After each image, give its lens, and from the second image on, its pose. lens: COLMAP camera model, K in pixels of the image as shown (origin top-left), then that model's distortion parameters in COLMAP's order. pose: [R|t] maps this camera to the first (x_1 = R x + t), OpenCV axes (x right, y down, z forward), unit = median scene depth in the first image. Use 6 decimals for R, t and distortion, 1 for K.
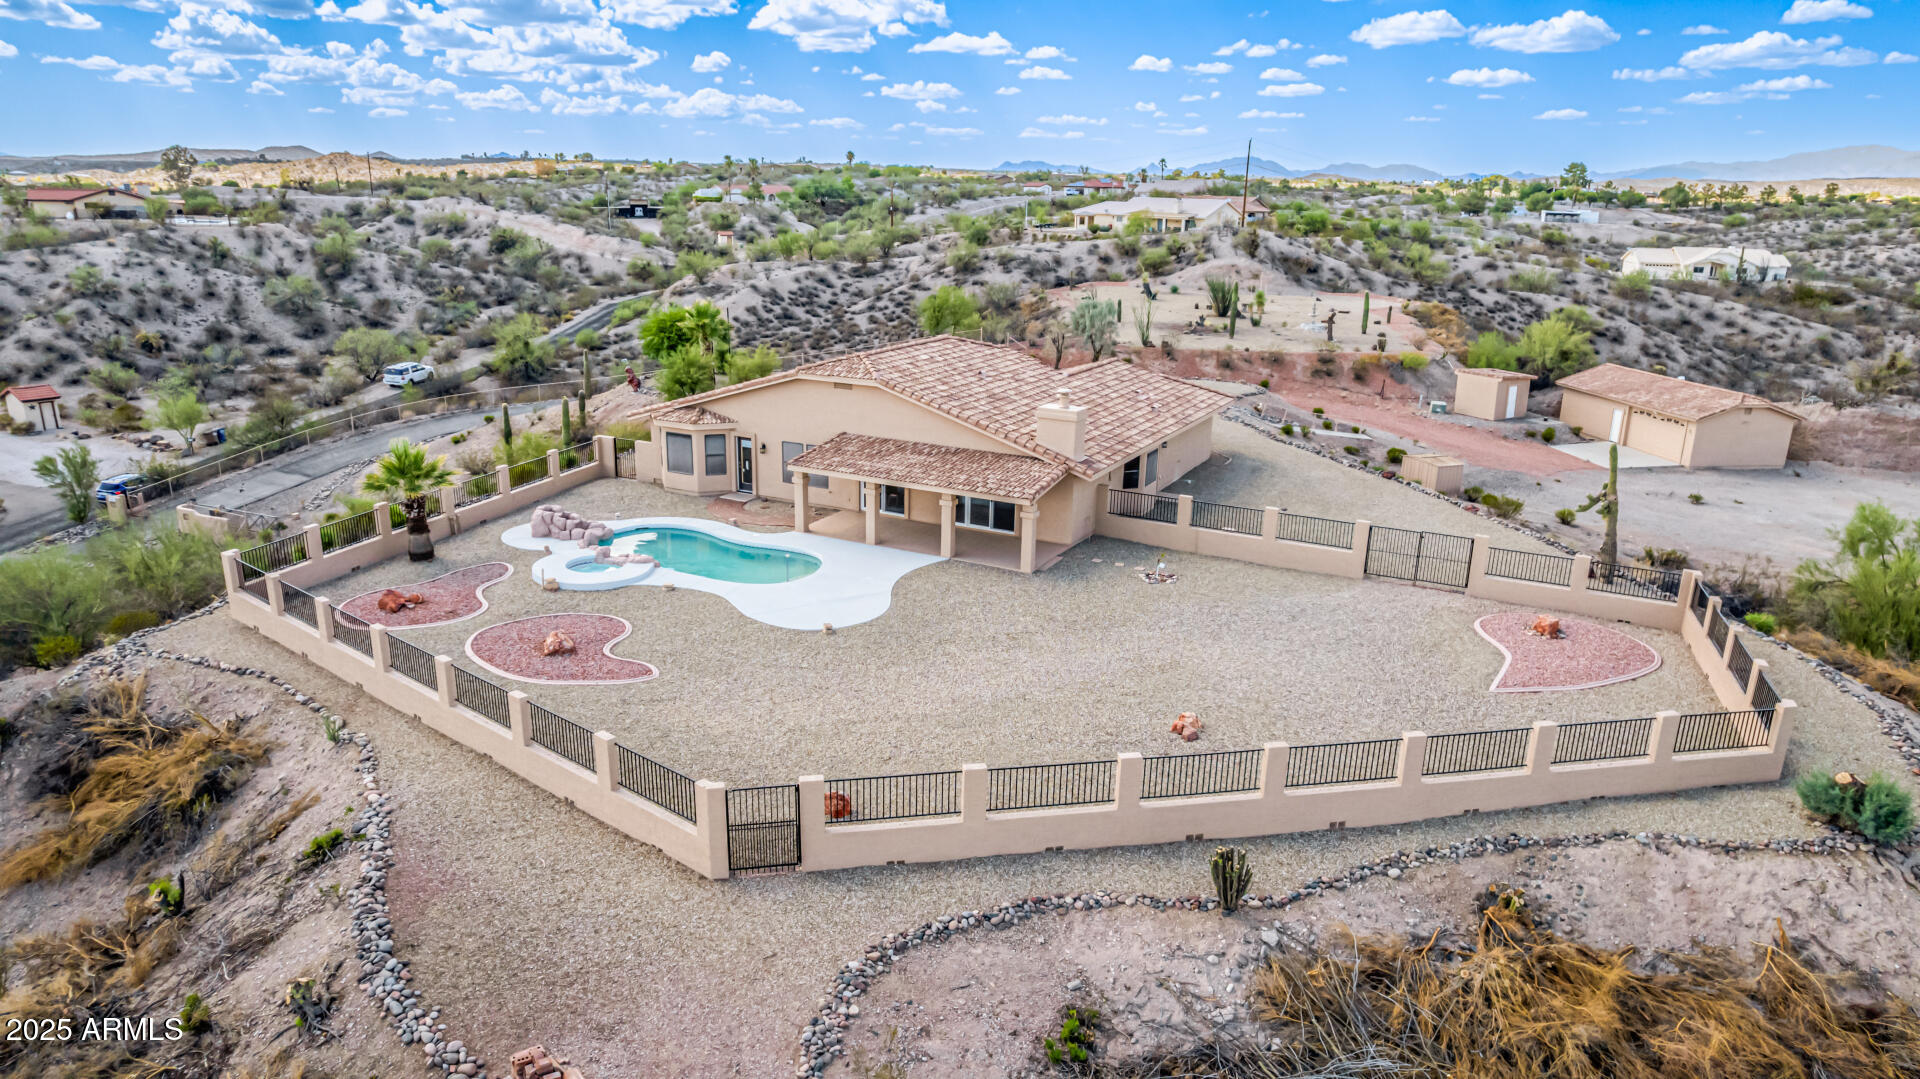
lens RADIAL K [[1225.7, 0, 964.0], [0, 1225.7, 543.9], [0, 0, 1]] dist [-0.080526, 0.073772]
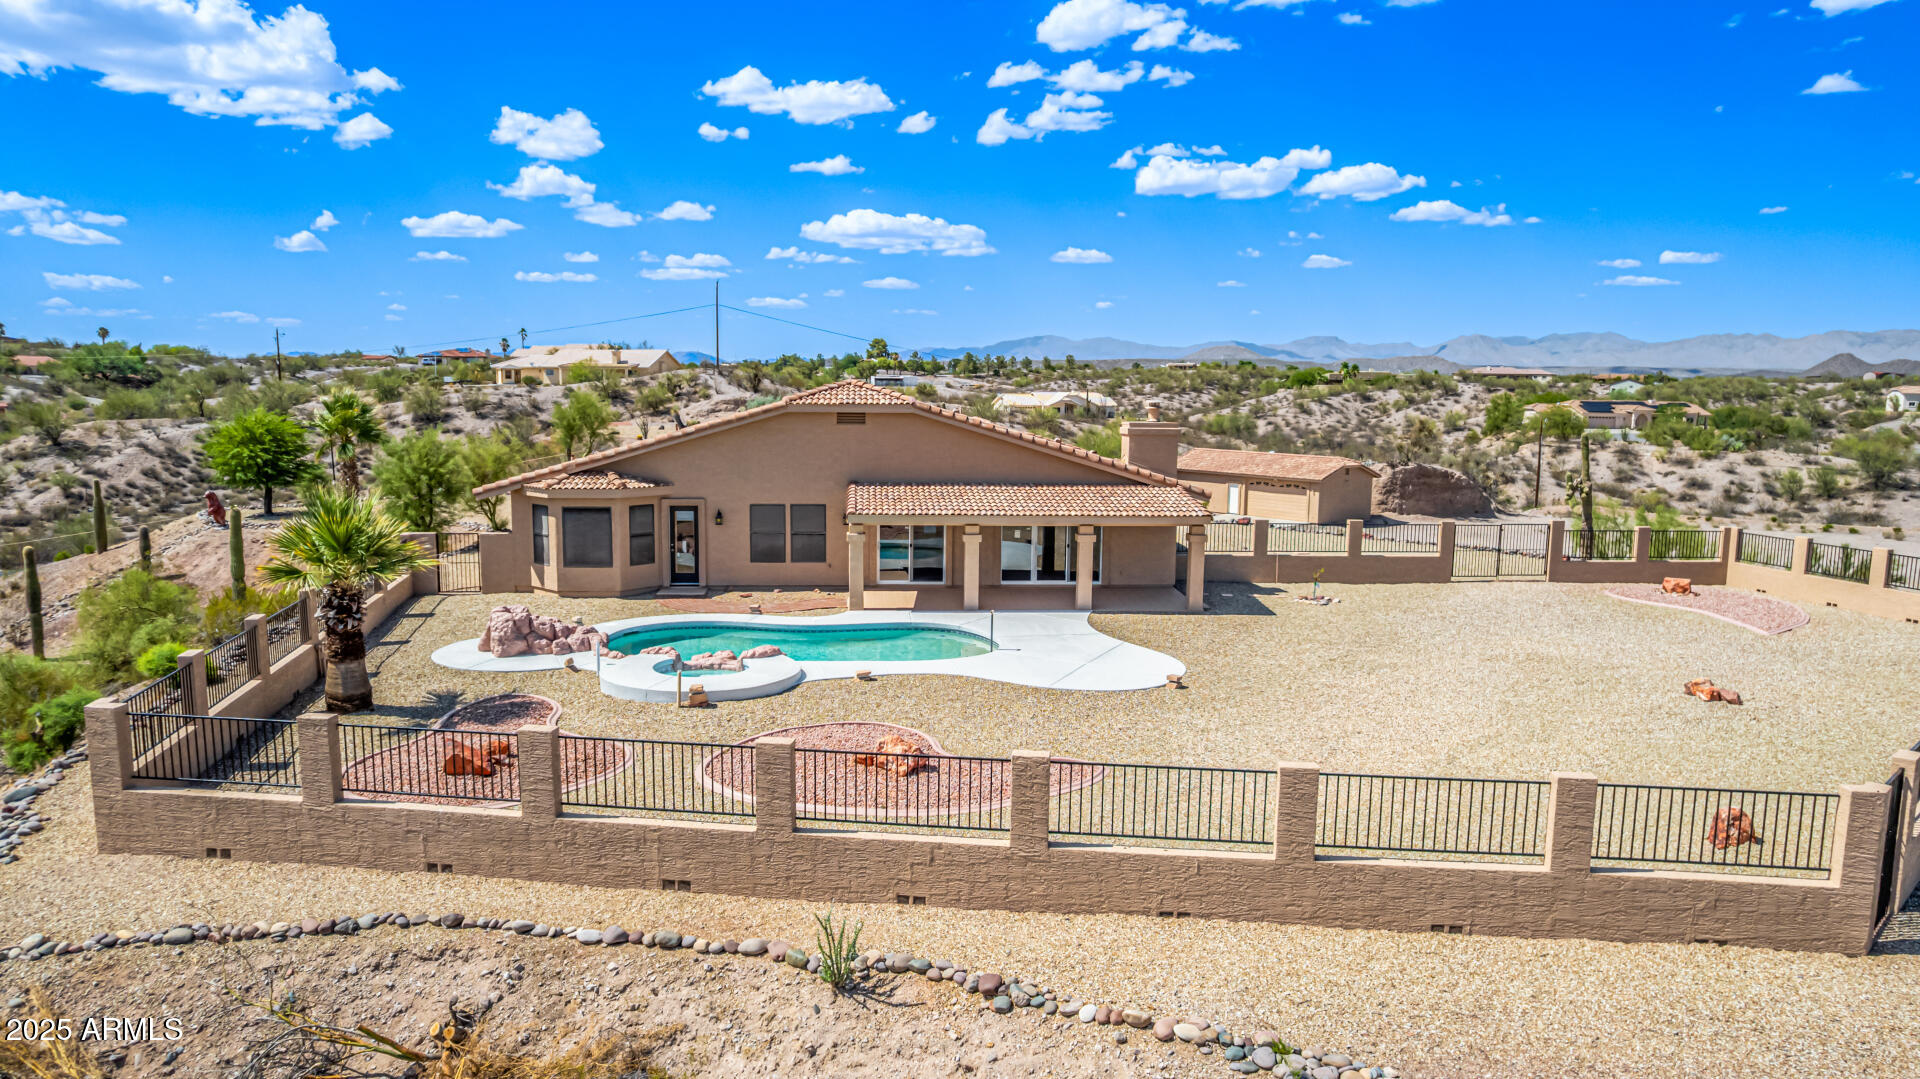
lens RADIAL K [[1225.7, 0, 962.0], [0, 1225.7, 538.4], [0, 0, 1]] dist [-0.080526, 0.073772]
pose [[0.851421, -0.076317, 0.518901, -0.131165], [0.154072, 0.982099, -0.108362, 0.010276], [-0.501343, 0.172210, 0.847938, 0.102728]]
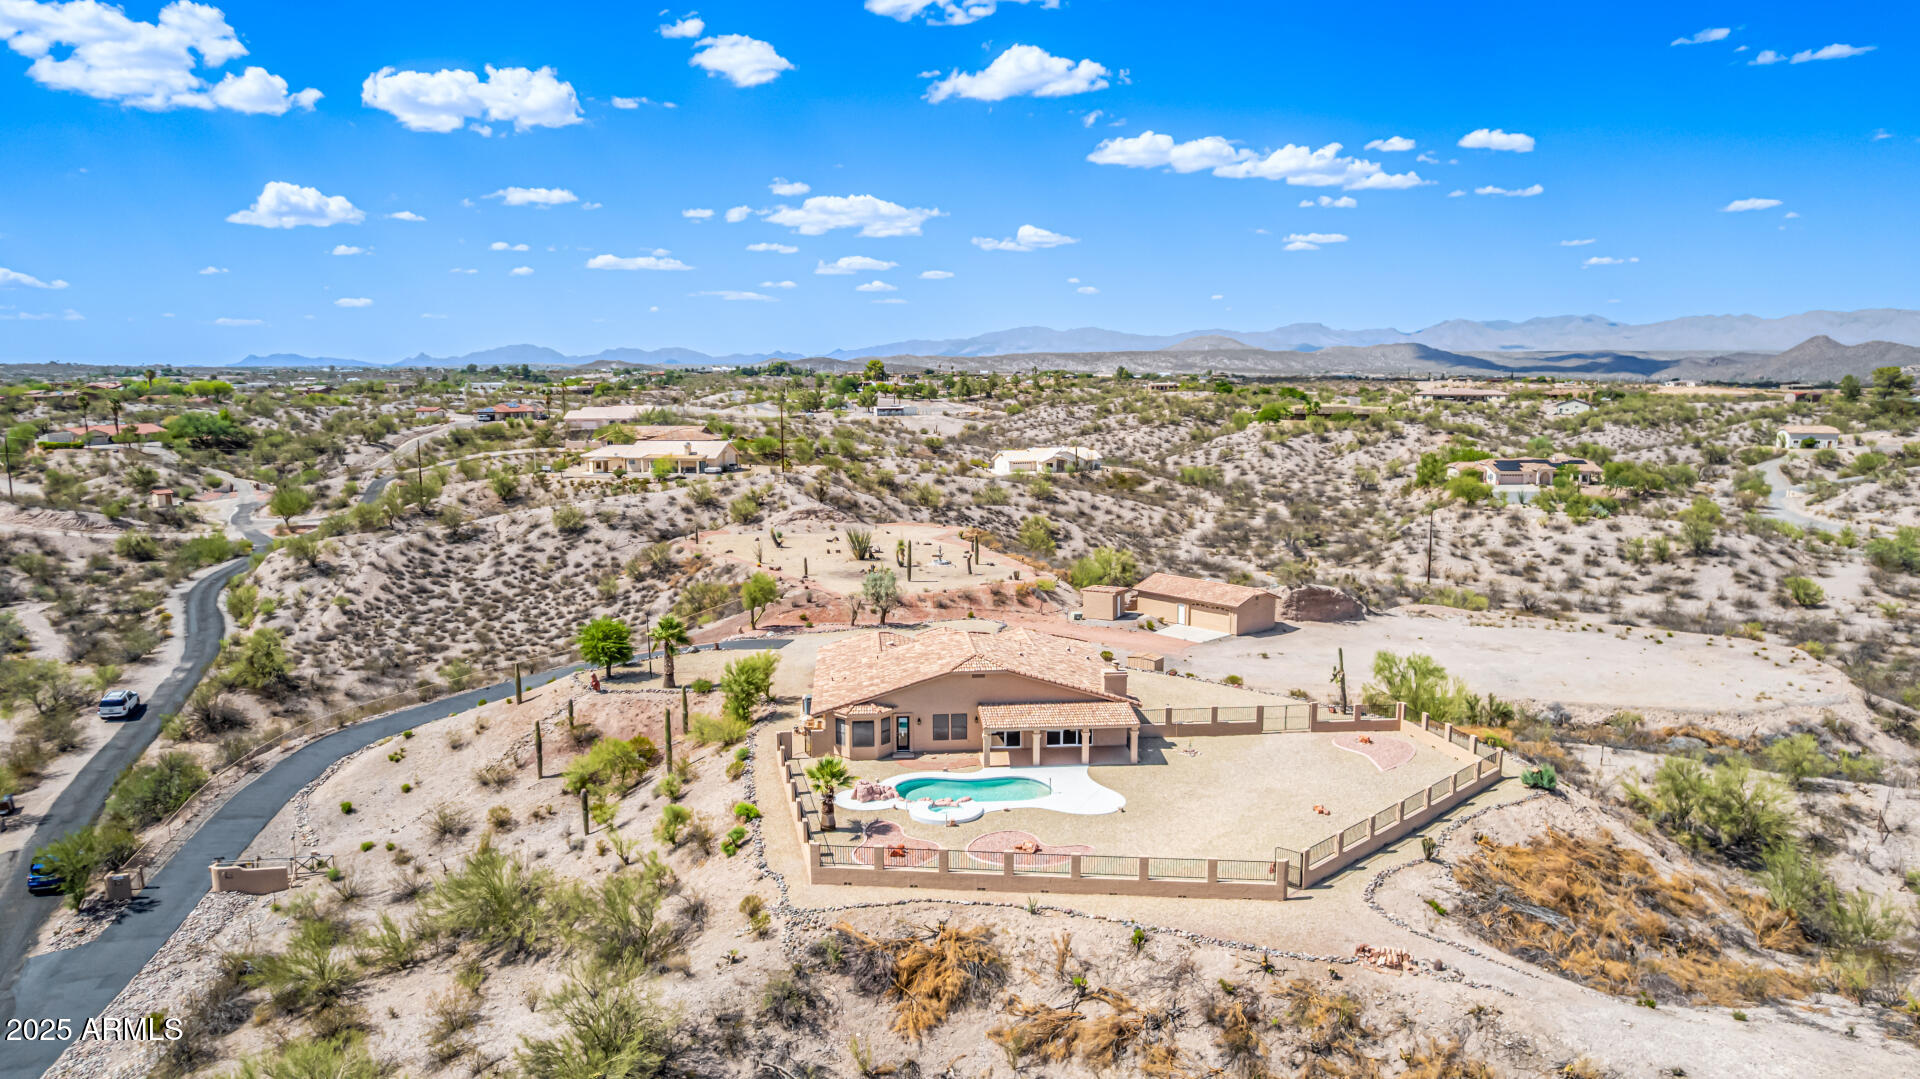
lens RADIAL K [[1225.7, 0, 960.6], [0, 1225.7, 543.2], [0, 0, 1]] dist [-0.080526, 0.073772]
pose [[0.845518, -0.096027, 0.525240, -0.292105], [0.171158, 0.980530, -0.096260, -0.045076], [-0.505770, 0.171289, 0.845492, -0.125821]]
